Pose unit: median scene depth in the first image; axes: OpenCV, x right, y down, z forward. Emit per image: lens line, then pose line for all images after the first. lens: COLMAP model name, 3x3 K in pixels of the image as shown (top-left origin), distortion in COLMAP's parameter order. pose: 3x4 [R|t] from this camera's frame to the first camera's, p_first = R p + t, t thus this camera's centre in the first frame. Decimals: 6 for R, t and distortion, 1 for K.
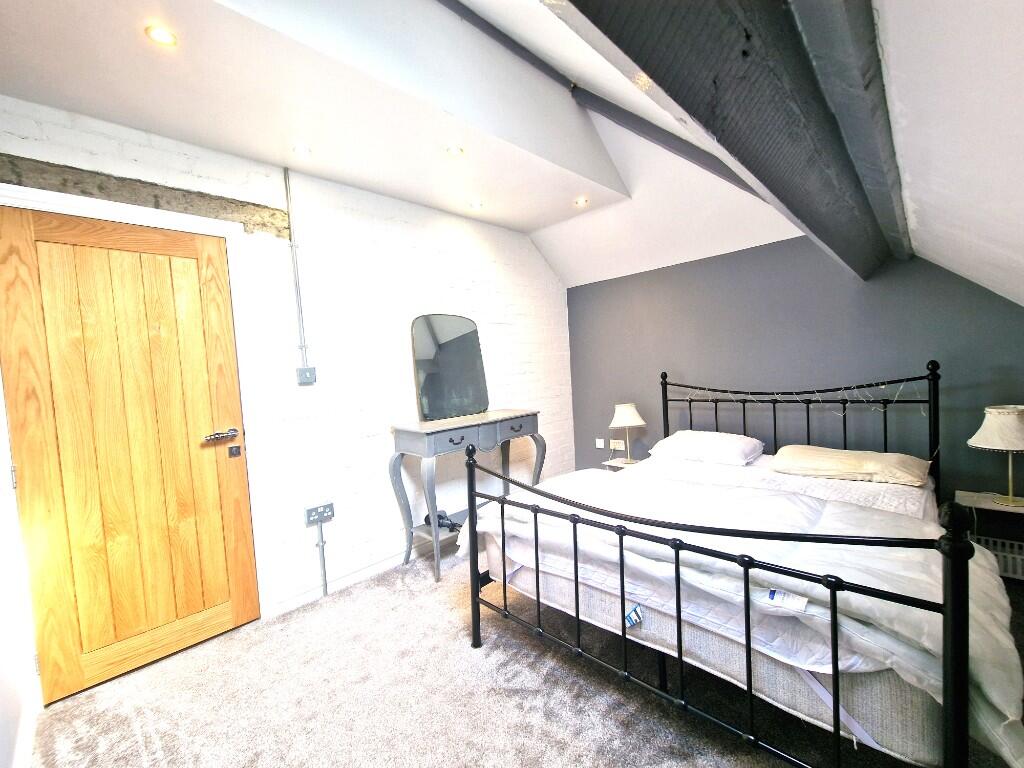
lens RADIAL K [[419.6, 0, 511.9], [0, 419.6, 383.2], [0, 0, 1]] dist [0.001446, -0.001059]
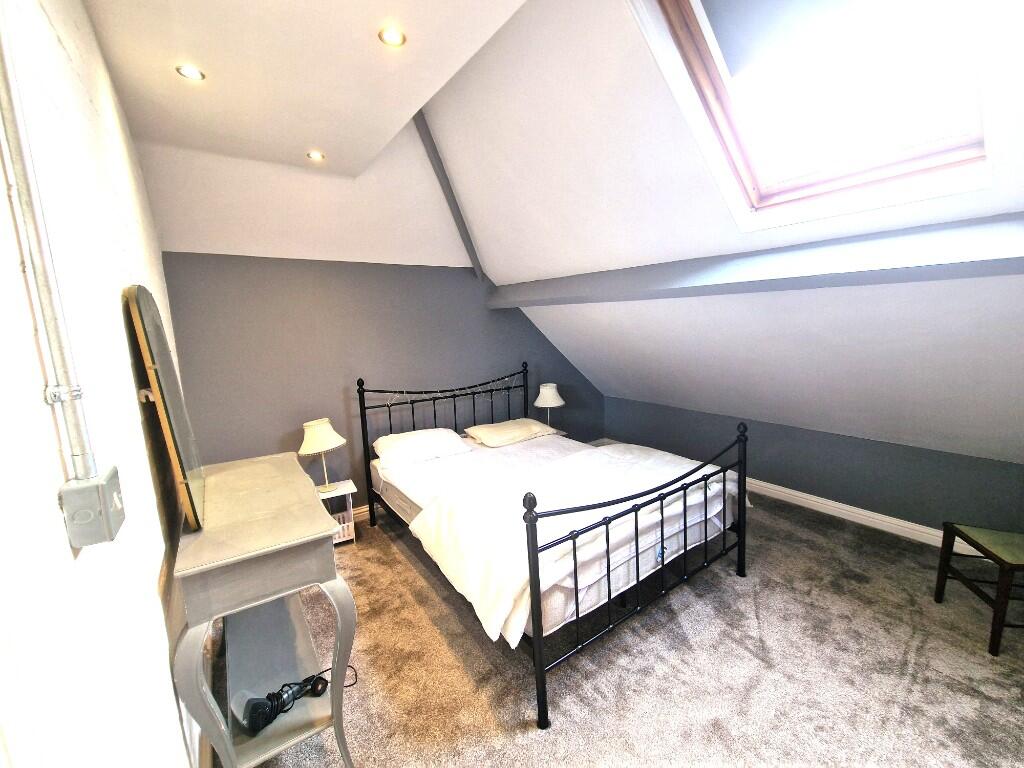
lens RADIAL K [[419.6, 0, 510.6], [0, 419.6, 387.4], [0, 0, 1]] dist [0.001446, -0.001059]
pose [[0.191485, -0.091288, 0.977241, -0.638095], [0.055695, 0.995072, 0.082040, -0.086039], [-0.979914, 0.038718, 0.195625, 0.654413]]
